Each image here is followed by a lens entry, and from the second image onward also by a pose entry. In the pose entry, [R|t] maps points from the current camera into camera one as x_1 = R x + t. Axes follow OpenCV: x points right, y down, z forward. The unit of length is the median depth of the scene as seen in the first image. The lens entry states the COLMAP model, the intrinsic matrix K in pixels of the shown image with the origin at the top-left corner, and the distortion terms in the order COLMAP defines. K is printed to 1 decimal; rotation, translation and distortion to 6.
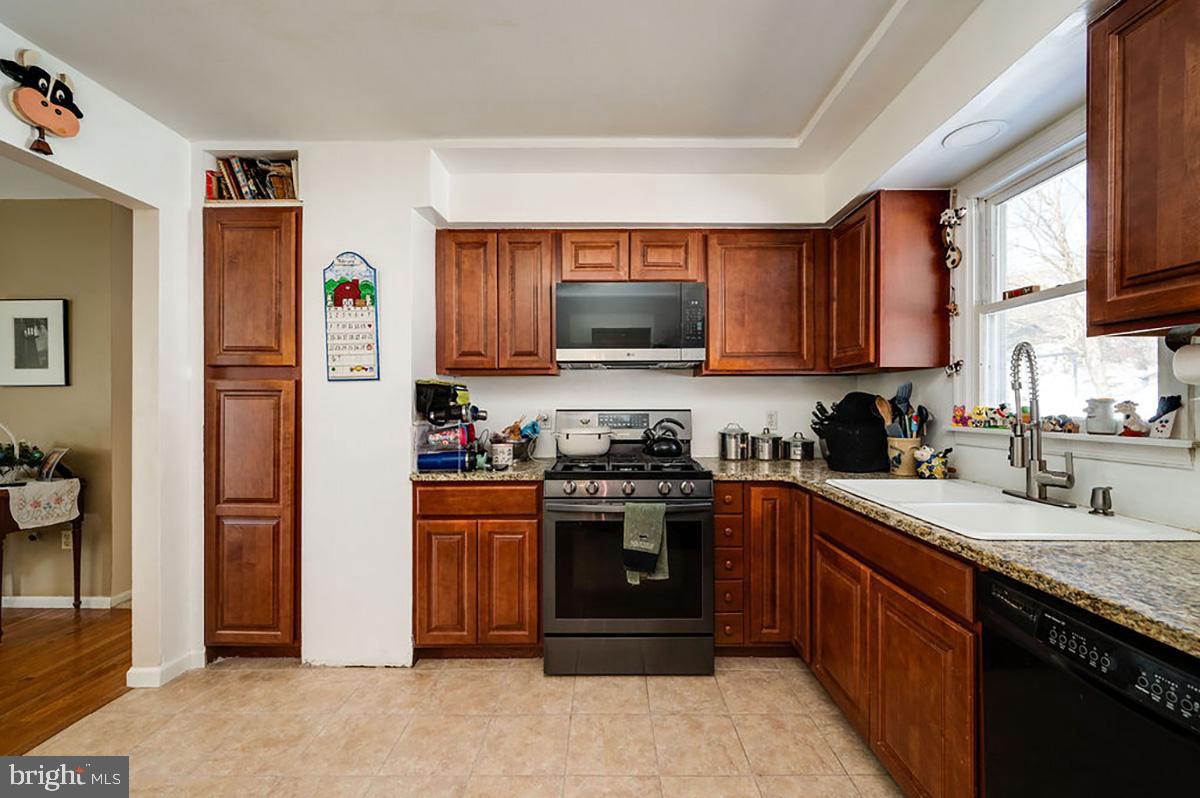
lens RADIAL K [[505.7, 0, 614.0], [0, 505.7, 403.2], [0, 0, 1]] dist [-0.000699, 0.000142]
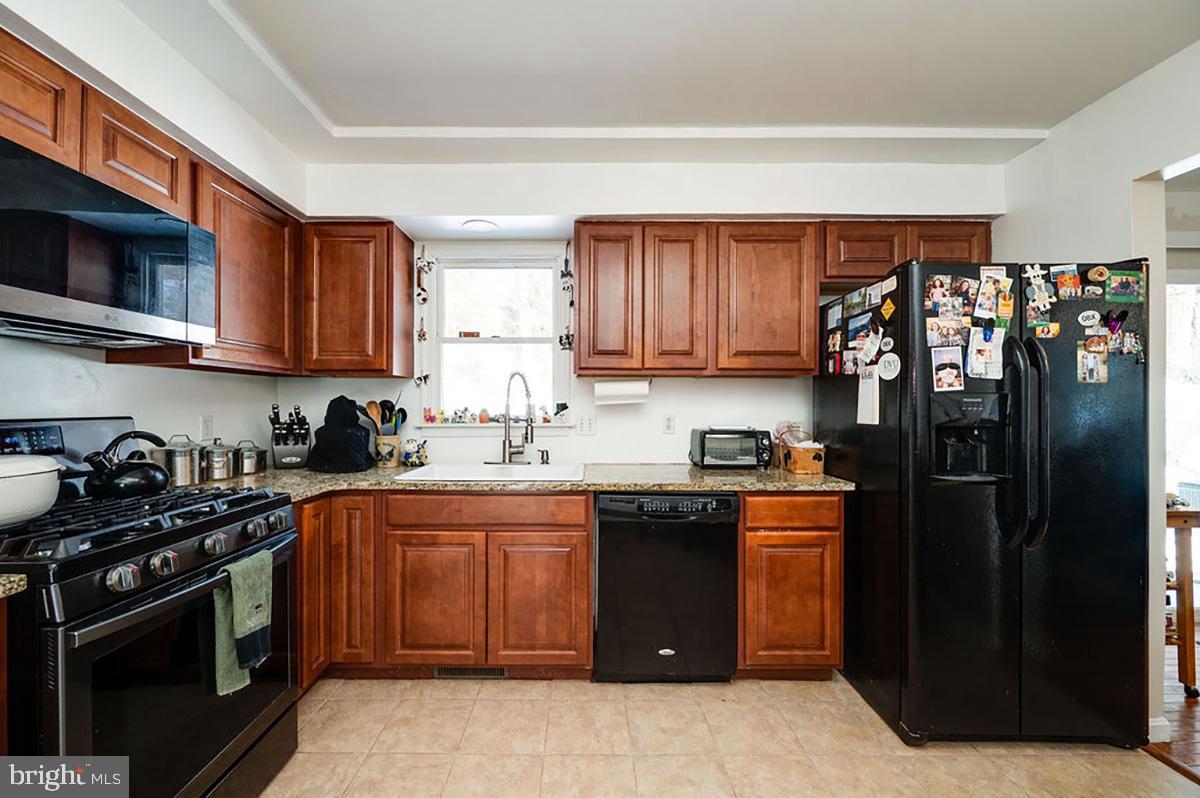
lens RADIAL K [[473.2, 0, 603.7], [0, 473.2, 403.8], [0, 0, 1]] dist [-0.000172, -0.000179]
pose [[-0.028363, 0.003987, 0.999590, -0.553920], [-0.000763, 0.999992, -0.004010, -0.001414], [-0.999597, -0.000876, -0.028360, 0.538016]]
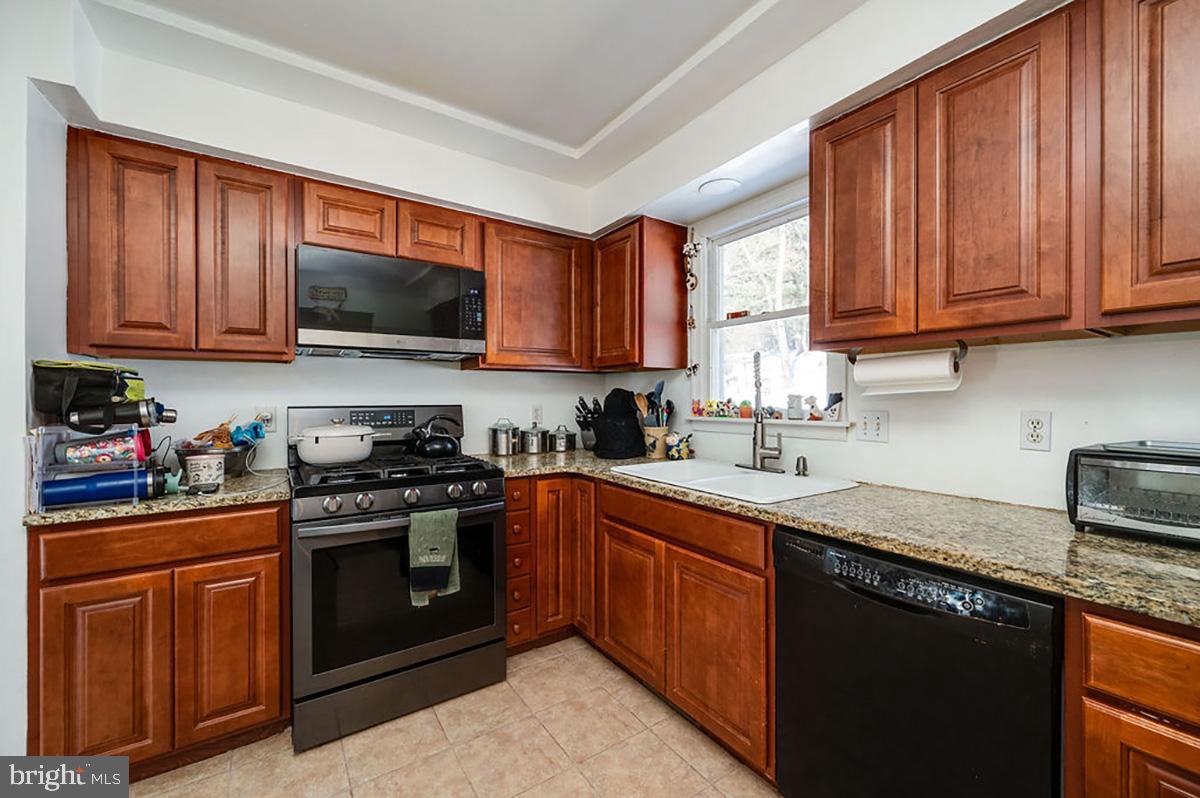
lens RADIAL K [[486.4, 0, 622.8], [0, 486.4, 397.5], [0, 0, 1]] dist [-0.001139, 0.000023]
pose [[0.814498, 0.000155, 0.580167, -0.159691], [0.000813, 0.999999, -0.001408, 0.000578], [-0.580166, 0.001619, 0.814497, 0.112751]]
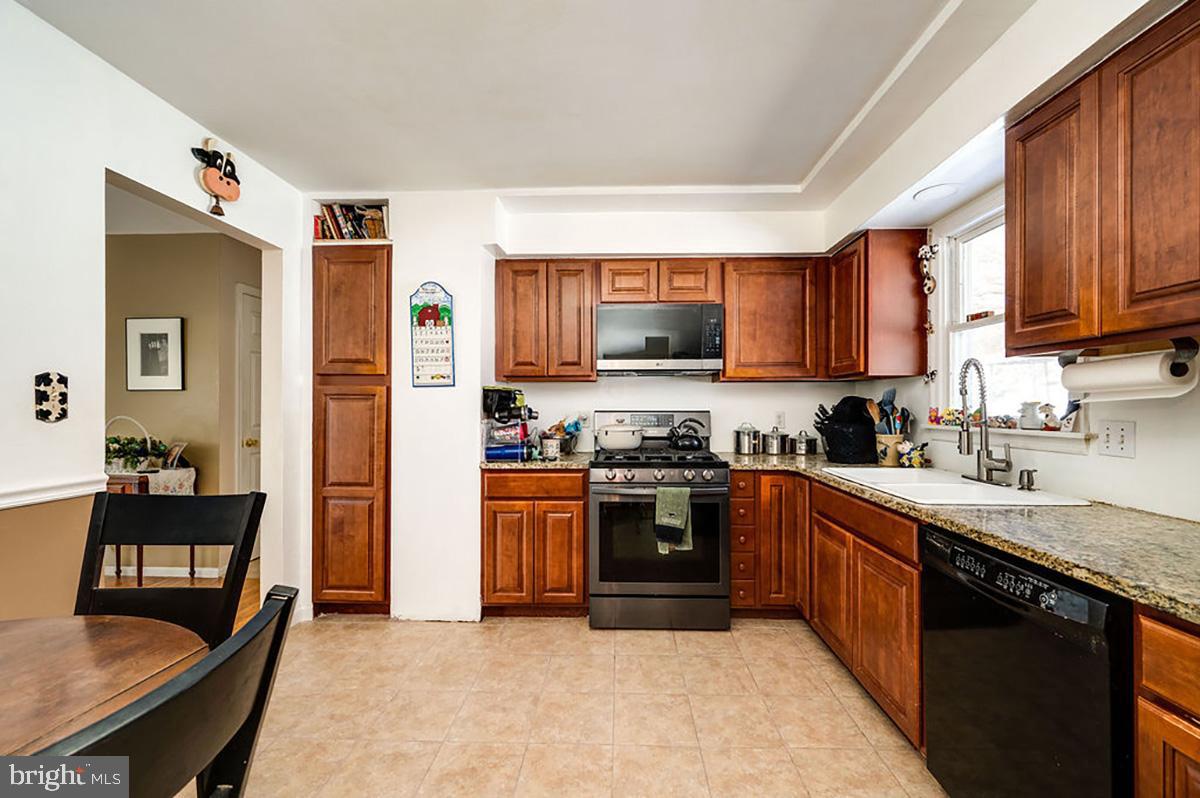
lens RADIAL K [[516.2, 0, 611.7], [0, 516.2, 403.5], [0, 0, 1]] dist [-0.001516, -0.000182]
pose [[0.999605, 0.001034, -0.028077, -0.050819], [-0.001144, 0.999992, -0.003891, 0.000696], [0.028073, 0.003922, 0.999598, -0.242589]]
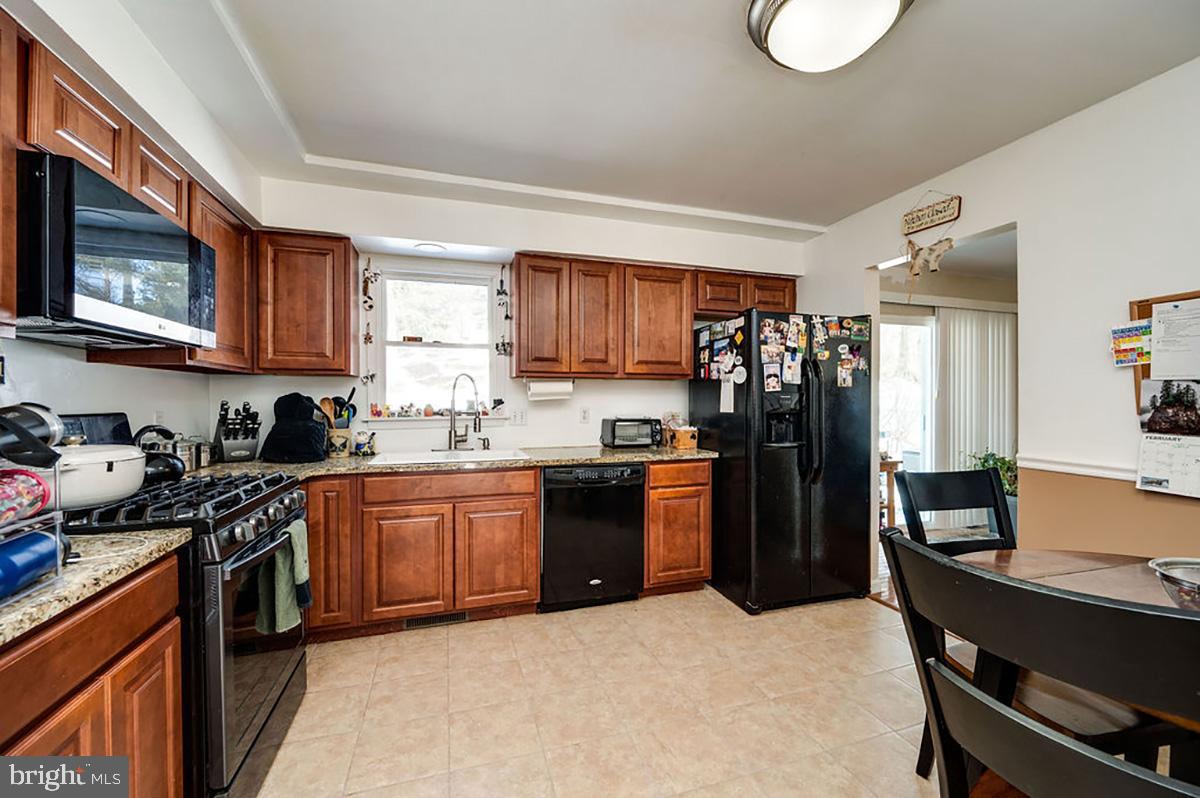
lens RADIAL K [[473.2, 0, 603.7], [0, 473.2, 403.8], [0, 0, 1]] dist [-0.000172, -0.000179]
pose [[-0.318394, -0.004546, 0.947948, -0.819338], [0.002901, 0.999979, 0.005770, -0.001083], [-0.947954, 0.004588, -0.318374, 0.757897]]
